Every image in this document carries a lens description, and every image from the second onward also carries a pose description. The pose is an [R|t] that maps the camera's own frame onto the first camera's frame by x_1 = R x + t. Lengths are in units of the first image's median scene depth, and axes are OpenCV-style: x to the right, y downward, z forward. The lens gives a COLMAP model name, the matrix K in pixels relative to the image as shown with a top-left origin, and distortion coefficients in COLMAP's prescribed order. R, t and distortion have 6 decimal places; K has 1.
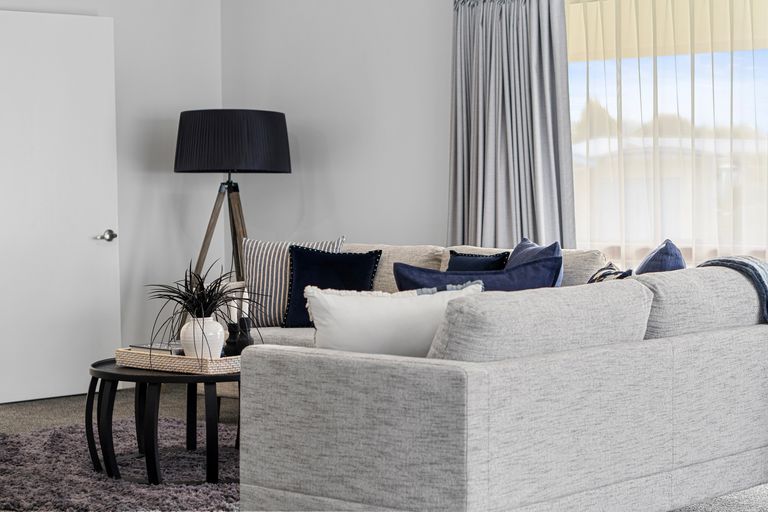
lens RADIAL K [[1626.6, 0, 384.6], [0, 1626.6, 256.5], [0, 0, 1]] dist [0.068620, 0.000000]
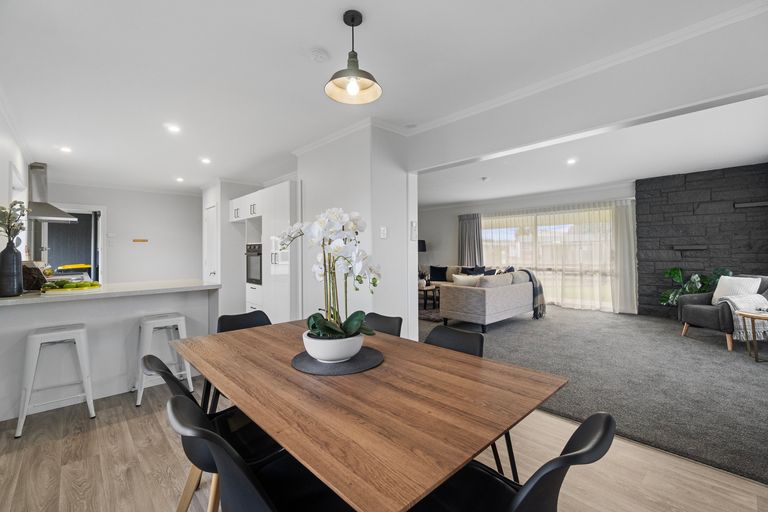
lens RADIAL K [[337.3, 0, 385.3], [0, 337.3, 252.0], [0, 0, 1]] dist [-0.004030, 0.000347]
pose [[0.996636, 0.005299, -0.081787, -0.189527], [-0.008756, 0.999080, -0.041971, -0.007525], [0.081490, 0.042546, 0.995766, -0.190587]]
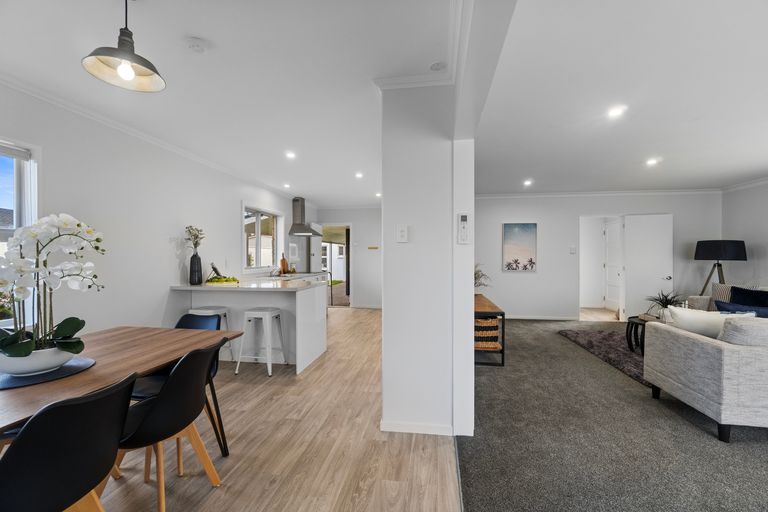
lens RADIAL K [[337.3, 0, 389.7], [0, 337.3, 262.1], [0, 0, 1]] dist [-0.004030, 0.000347]
pose [[0.548520, 0.025408, -0.835751, 0.186426], [-0.046229, 0.998931, 0.000028, -0.036799], [0.834858, 0.038621, 0.549108, 0.245168]]
